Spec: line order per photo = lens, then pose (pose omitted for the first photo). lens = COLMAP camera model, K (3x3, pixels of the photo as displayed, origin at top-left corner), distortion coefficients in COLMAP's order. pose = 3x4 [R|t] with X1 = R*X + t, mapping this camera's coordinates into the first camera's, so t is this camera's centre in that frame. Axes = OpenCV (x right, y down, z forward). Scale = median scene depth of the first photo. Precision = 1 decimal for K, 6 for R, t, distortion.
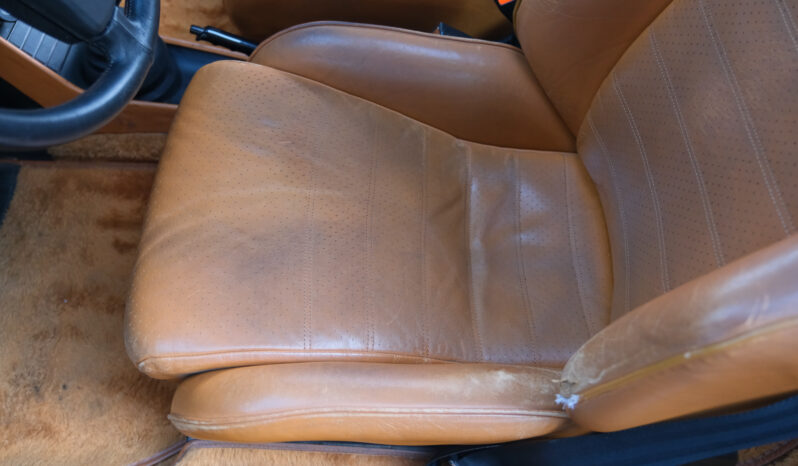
lens RADIAL K [[639.7, 0, 399.0], [0, 639.7, 233.0], [0, 0, 1]] dist [-0.000602, -0.000296]
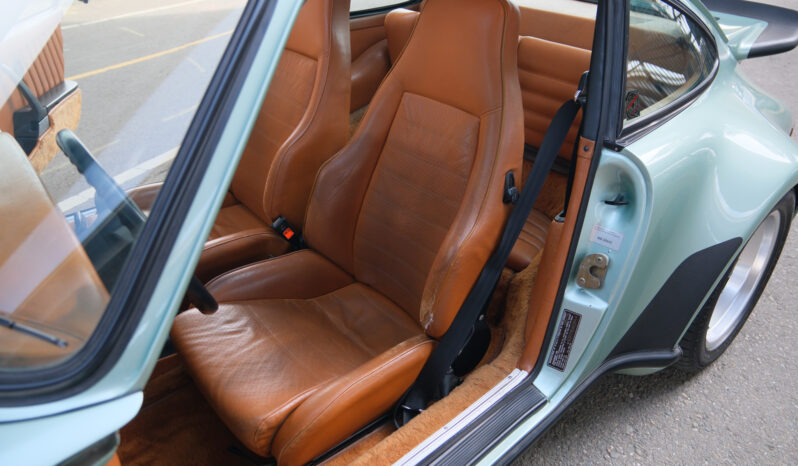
lens RADIAL K [[532.0, 0, 399.0], [0, 532.0, 233.0], [0, 0, 1]] dist [0.000132, -0.000003]
pose [[0.763539, -0.373784, 0.526588, -0.584432], [0.551510, 0.801647, -0.230648, 0.278249], [-0.335925, 0.466527, 0.818234, -0.638190]]
